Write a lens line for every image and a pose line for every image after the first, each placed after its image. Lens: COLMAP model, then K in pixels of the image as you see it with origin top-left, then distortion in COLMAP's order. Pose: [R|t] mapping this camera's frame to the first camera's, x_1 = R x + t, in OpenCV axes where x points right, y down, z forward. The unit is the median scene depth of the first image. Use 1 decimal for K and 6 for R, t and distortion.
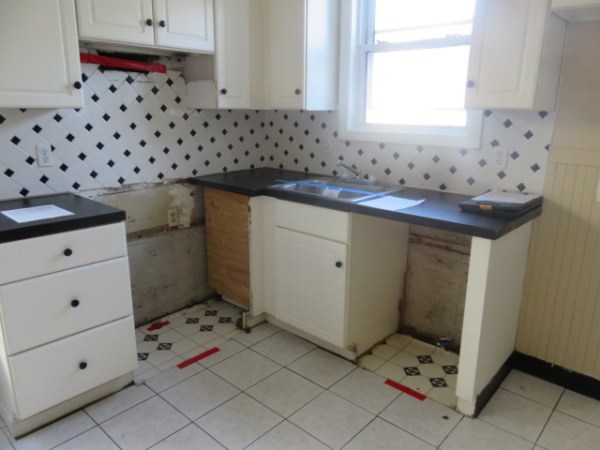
lens RADIAL K [[448.6, 0, 304.3], [0, 448.6, 223.5], [0, 0, 1]] dist [0.000268, -0.010332]
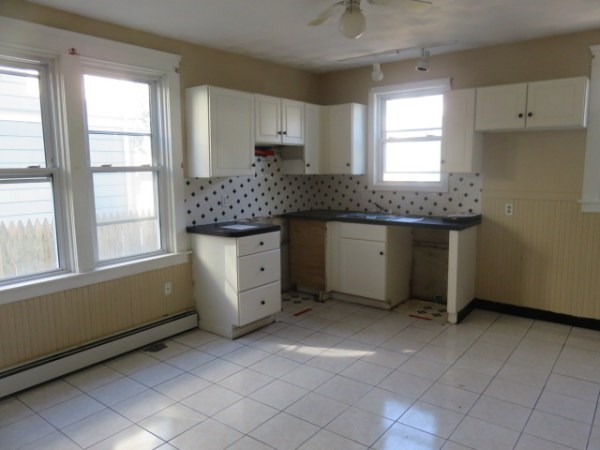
lens RADIAL K [[448.6, 0, 302.4], [0, 448.6, 220.4], [0, 0, 1]] dist [0.000268, -0.010332]
pose [[0.997132, -0.025780, 0.071163, -0.359623], [0.035246, 0.990199, -0.135147, 0.182498], [-0.066981, 0.137267, 0.988267, -0.813391]]
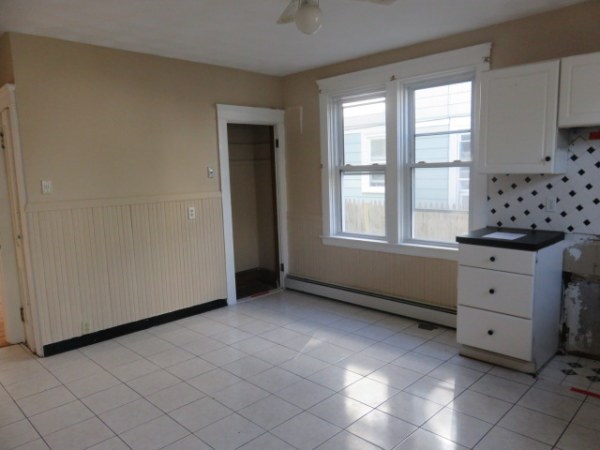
lens RADIAL K [[448.6, 0, 303.5], [0, 448.6, 221.2], [0, 0, 1]] dist [0.000268, -0.010332]
pose [[-0.045416, 0.110872, -0.992796, 0.847727], [-0.226860, 0.966712, 0.118336, -0.081739], [0.972868, 0.230600, -0.018752, 0.234092]]
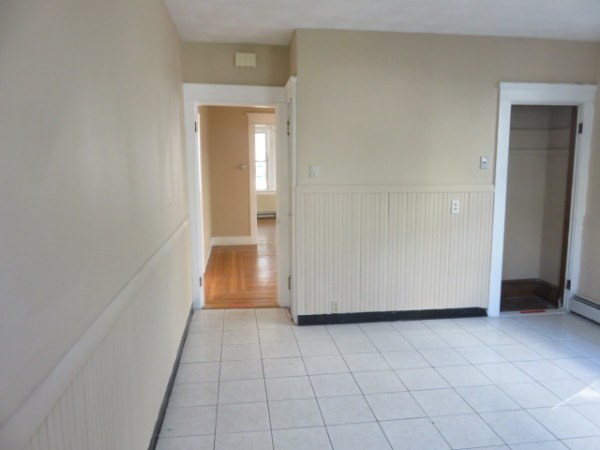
lens RADIAL K [[448.6, 0, 301.4], [0, 448.6, 222.2], [0, 0, 1]] dist [0.000268, -0.010332]
pose [[-0.639001, 0.095788, -0.763218, 0.726477], [-0.201131, 0.936889, 0.285982, -0.093568], [0.742445, 0.336250, -0.579407, 0.282012]]
